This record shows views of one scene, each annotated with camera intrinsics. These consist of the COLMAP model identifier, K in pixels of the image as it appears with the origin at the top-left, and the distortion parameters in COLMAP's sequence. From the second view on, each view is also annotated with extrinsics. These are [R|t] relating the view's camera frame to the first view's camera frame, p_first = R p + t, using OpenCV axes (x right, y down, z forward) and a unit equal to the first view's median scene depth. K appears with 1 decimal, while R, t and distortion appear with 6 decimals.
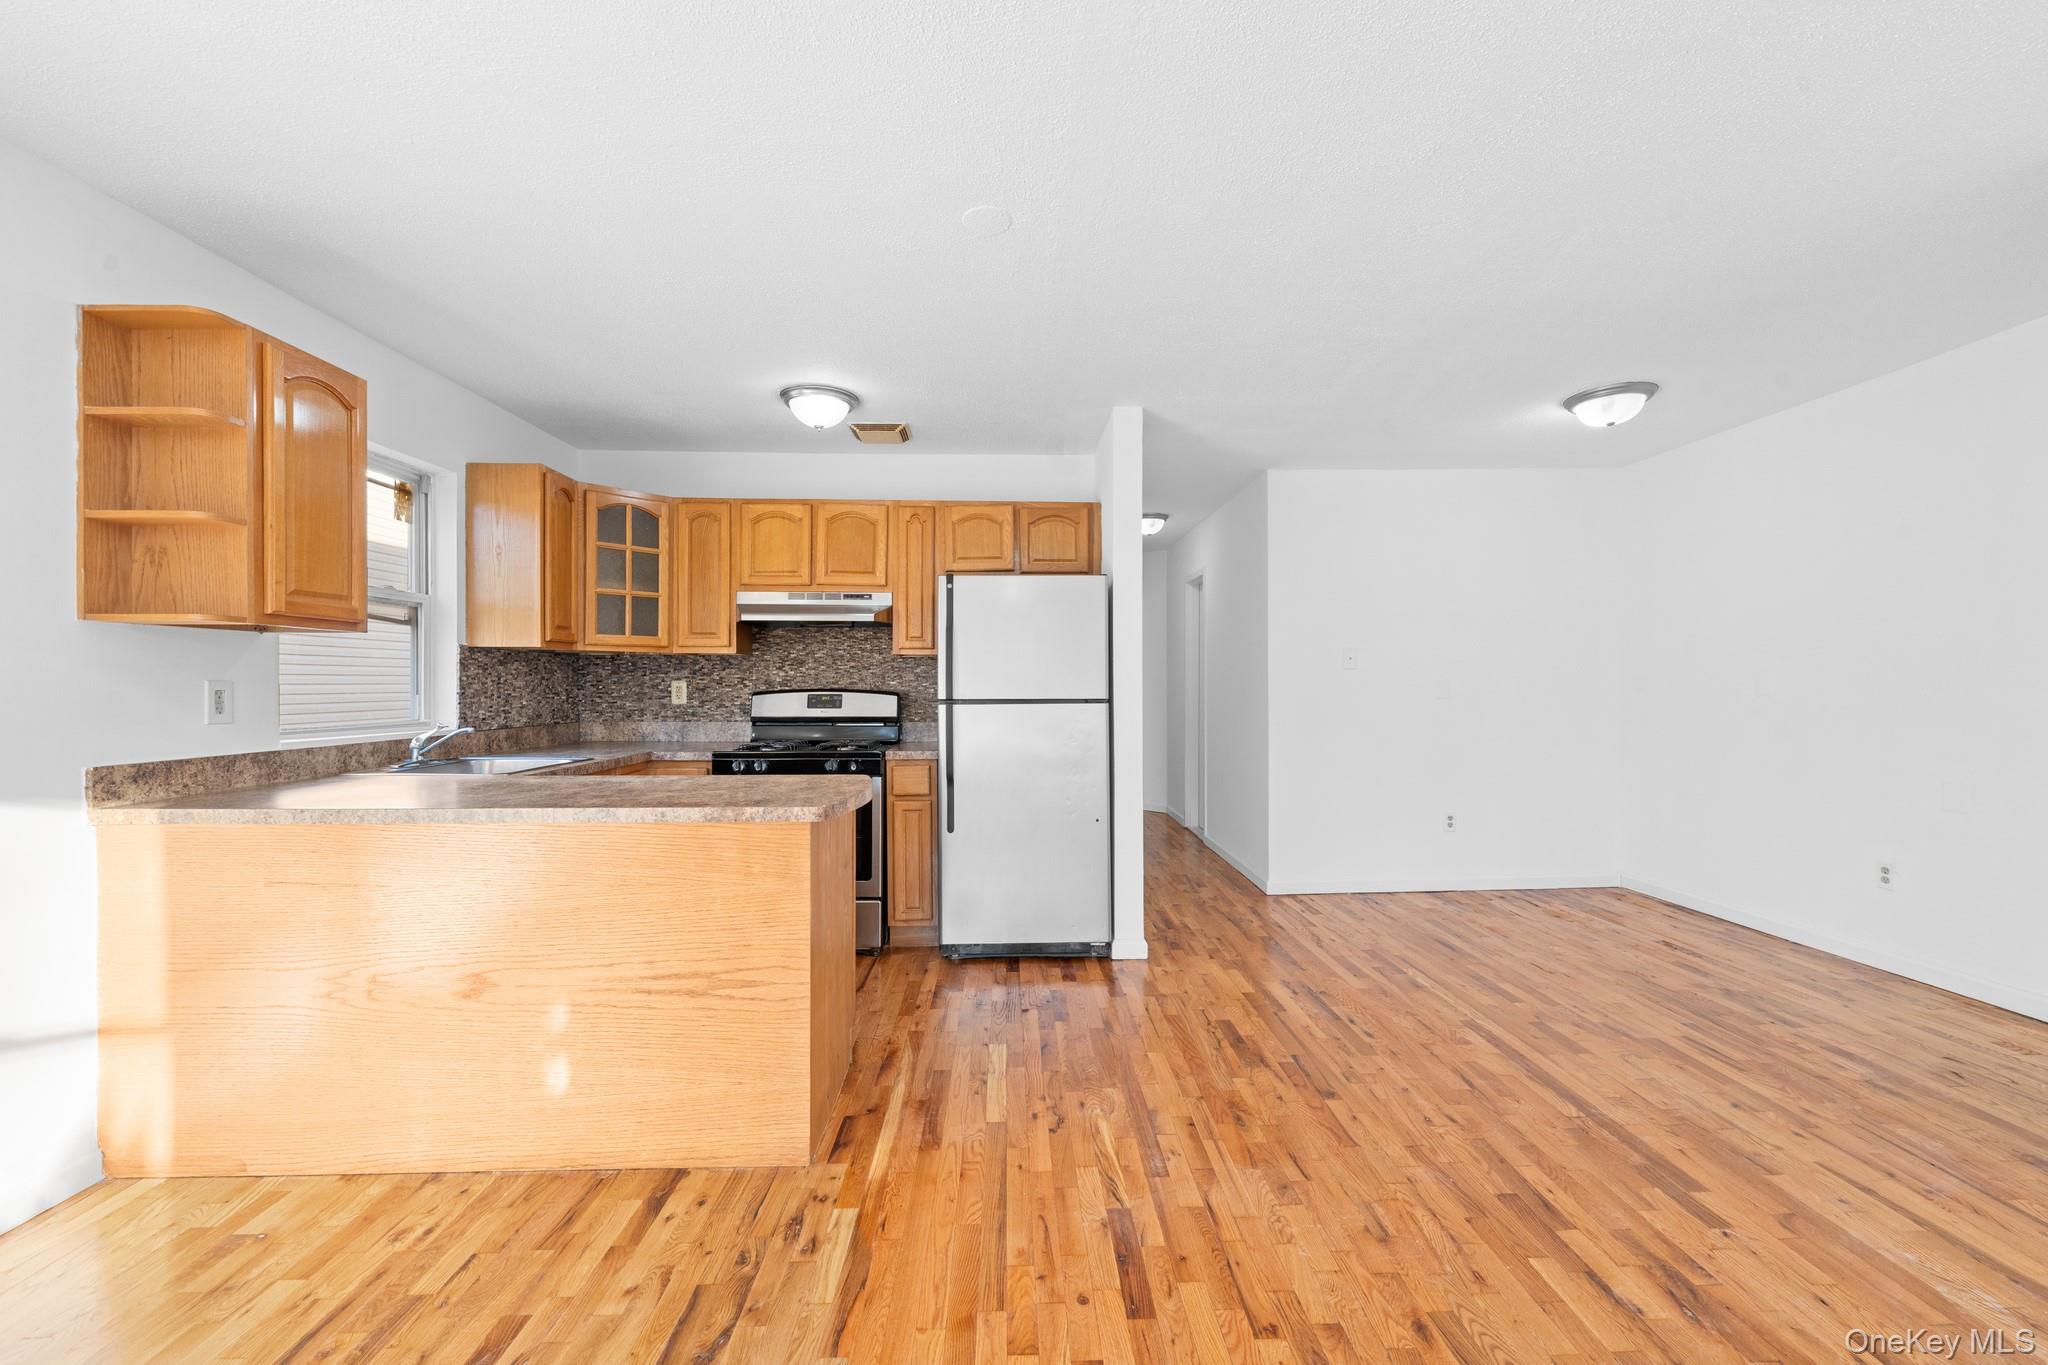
lens RADIAL K [[836.5, 0, 1025.6], [0, 836.5, 652.2], [0, 0, 1]] dist [-0.000735, -0.000213]
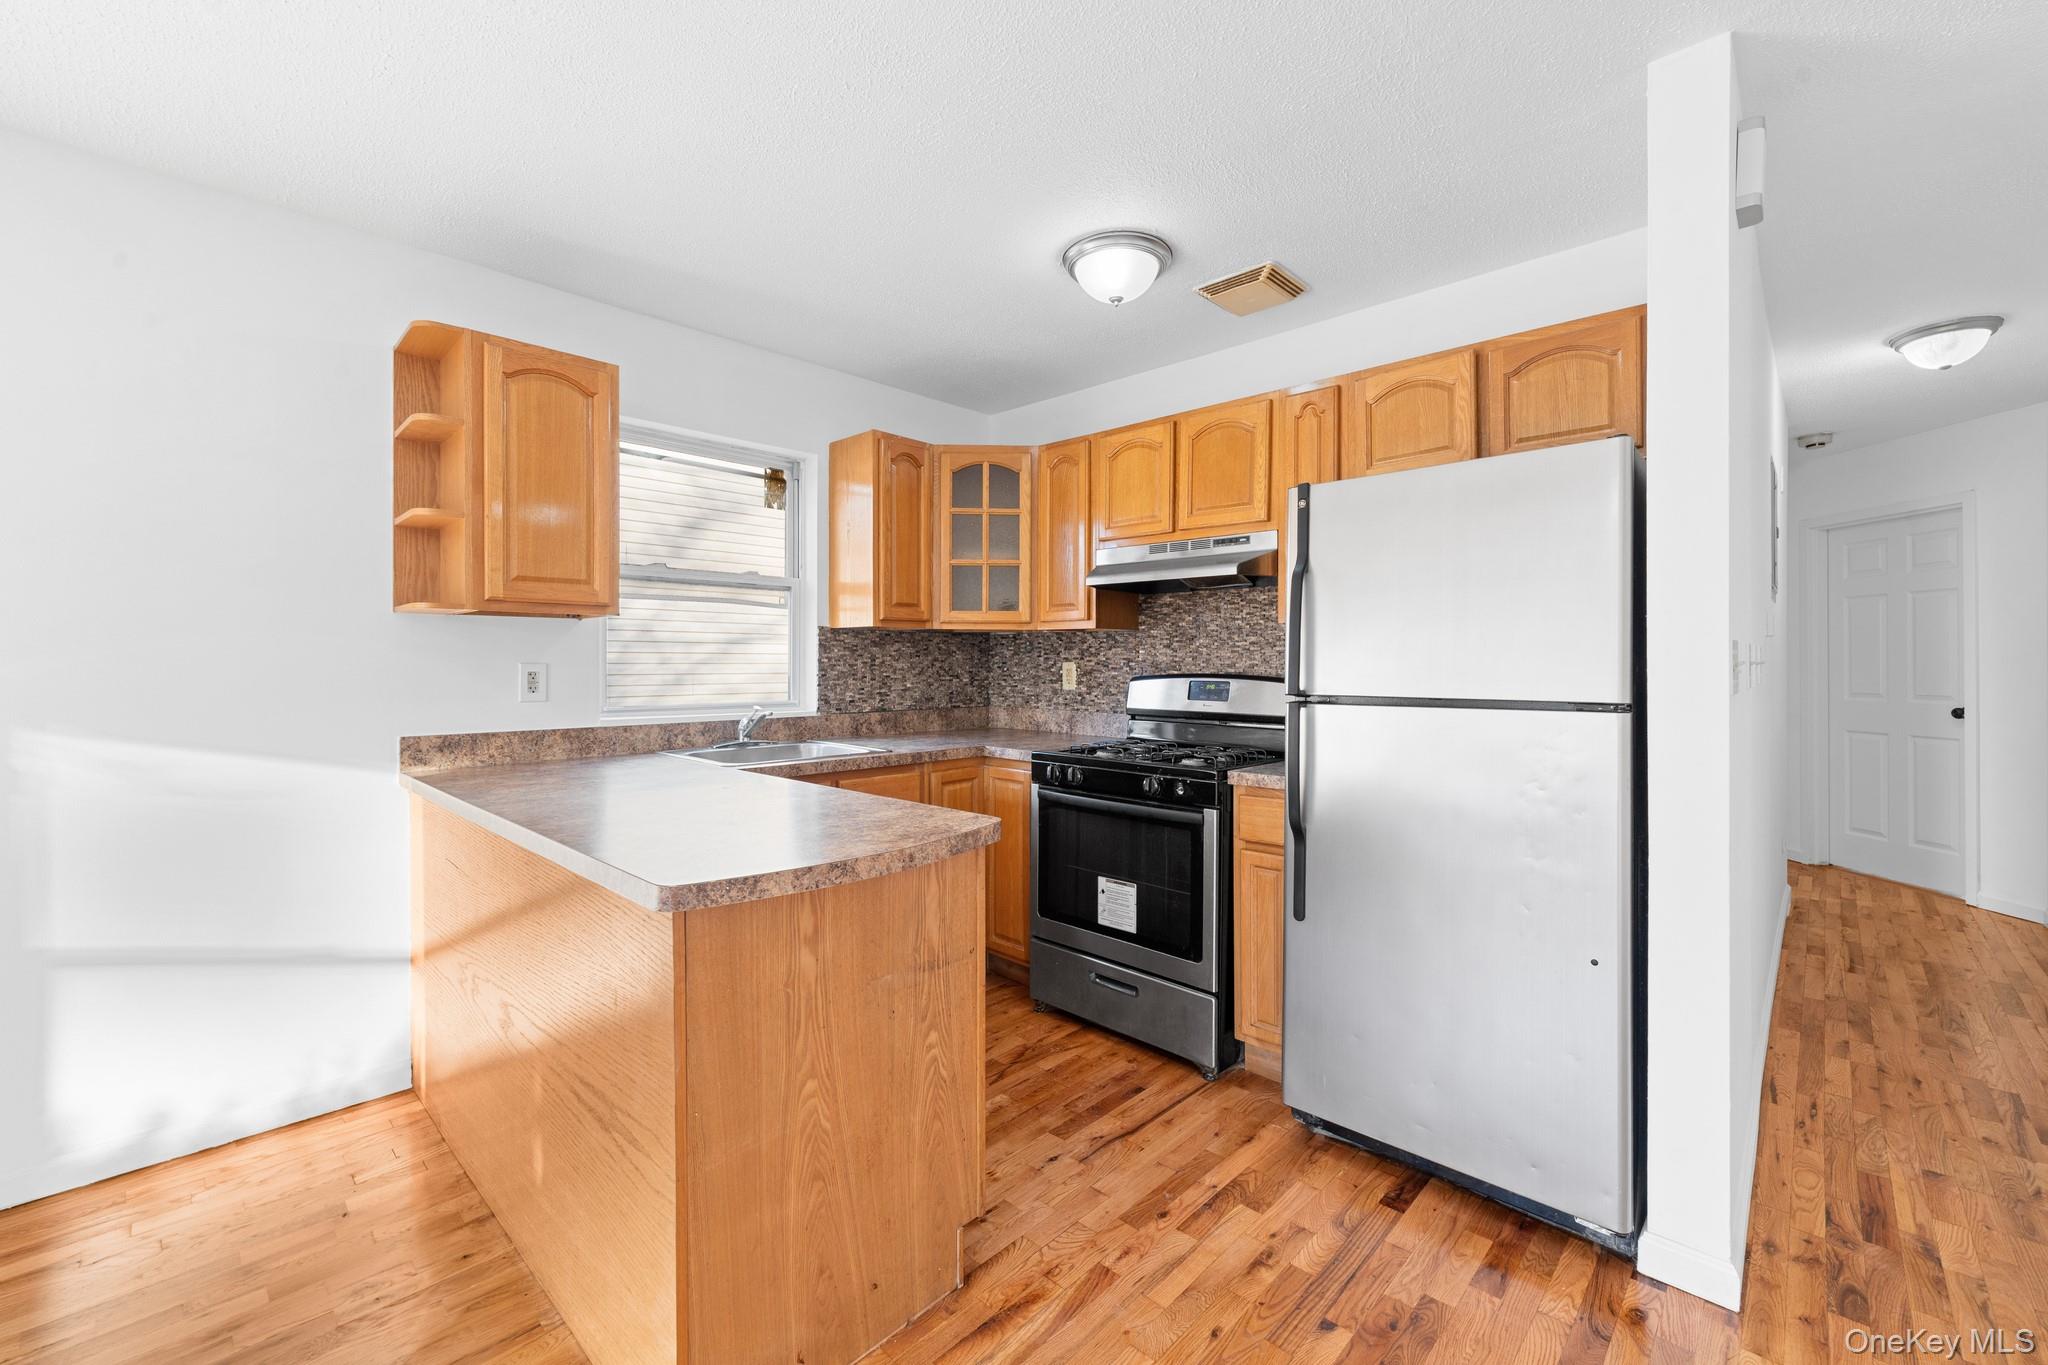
lens RADIAL K [[836.5, 0, 1025.6], [0, 836.5, 652.2], [0, 0, 1]] dist [-0.000735, -0.000213]
pose [[0.707729, -0.007149, -0.706448, 0.183038], [0.024272, 0.999605, 0.014201, 0.012364], [0.706067, -0.027197, 0.707623, 0.426547]]
